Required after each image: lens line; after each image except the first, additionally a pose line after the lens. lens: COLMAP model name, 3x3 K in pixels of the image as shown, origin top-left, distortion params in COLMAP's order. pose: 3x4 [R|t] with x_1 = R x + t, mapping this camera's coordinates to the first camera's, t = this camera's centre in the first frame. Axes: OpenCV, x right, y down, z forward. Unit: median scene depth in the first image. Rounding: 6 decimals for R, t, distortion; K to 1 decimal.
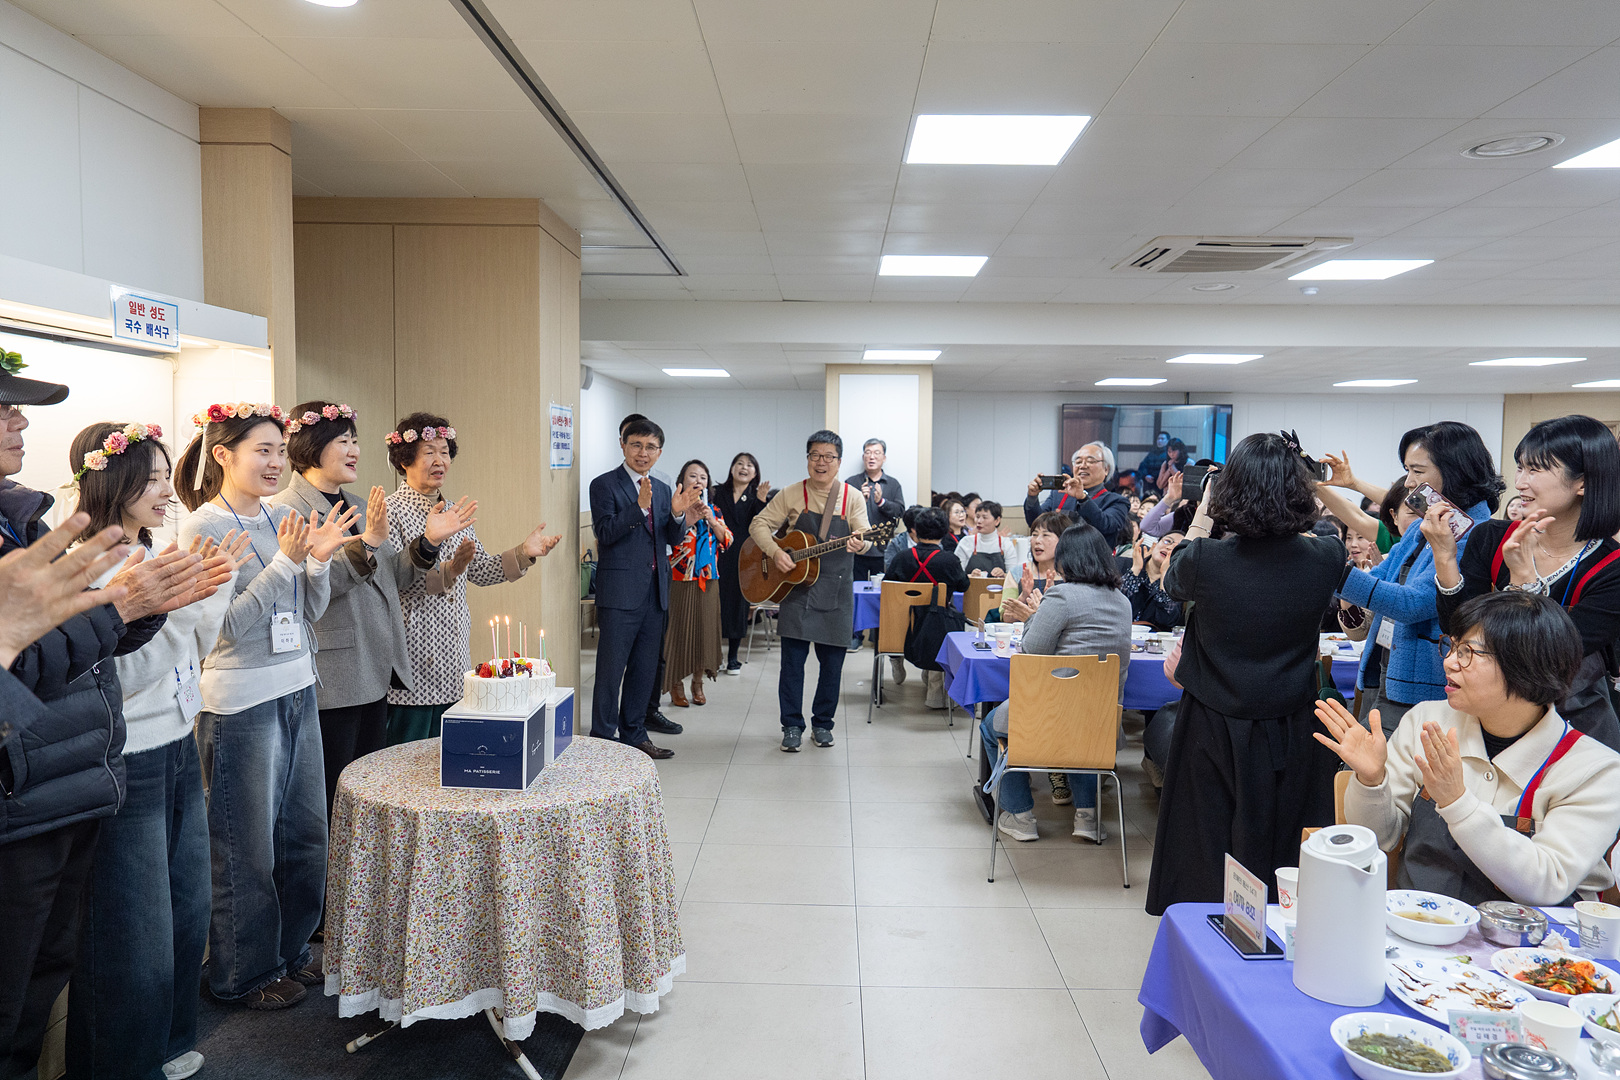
lens RADIAL K [[1112.7, 0, 808.2], [0, 1112.7, 543.8], [0, 0, 1]] dist [0.012872, -0.015674]
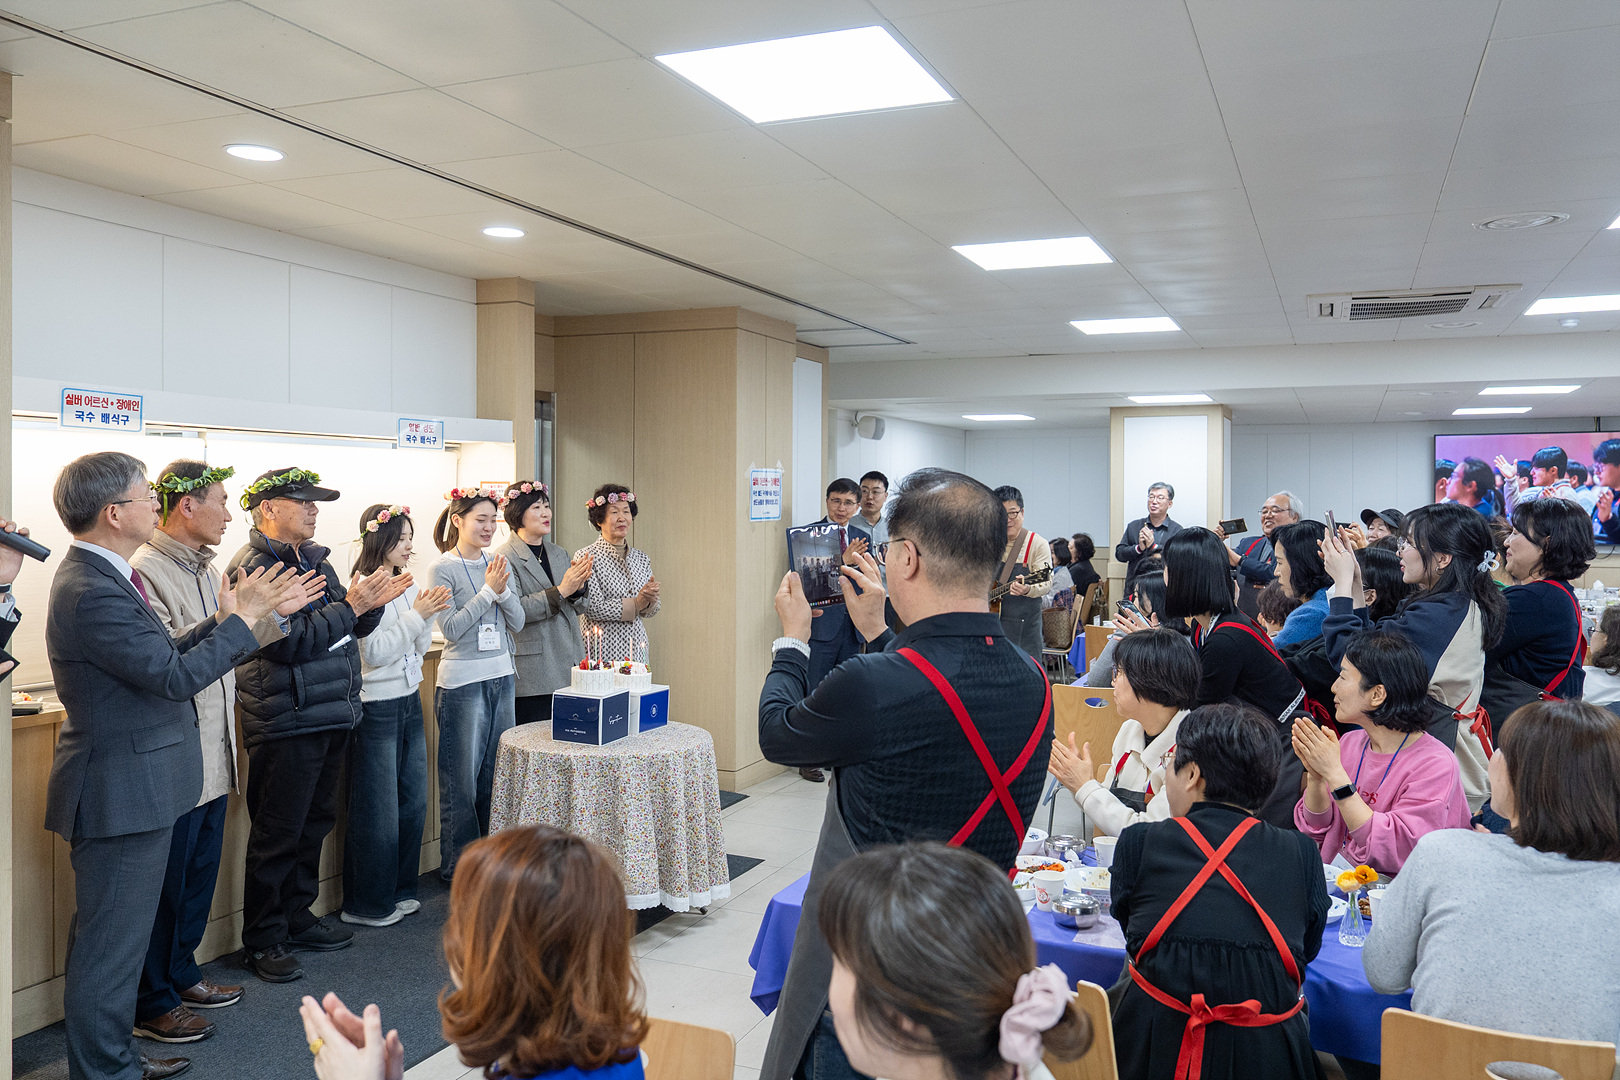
lens RADIAL K [[1279.6, 0, 800.0], [0, 1279.6, 504.4], [0, 0, 1]] dist [-0.000642, 0.002552]
pose [[0.927207, -0.006438, -0.374494, 0.578481], [-0.018222, 0.997893, -0.062271, -0.000225], [0.374106, 0.064562, 0.925136, -0.460706]]
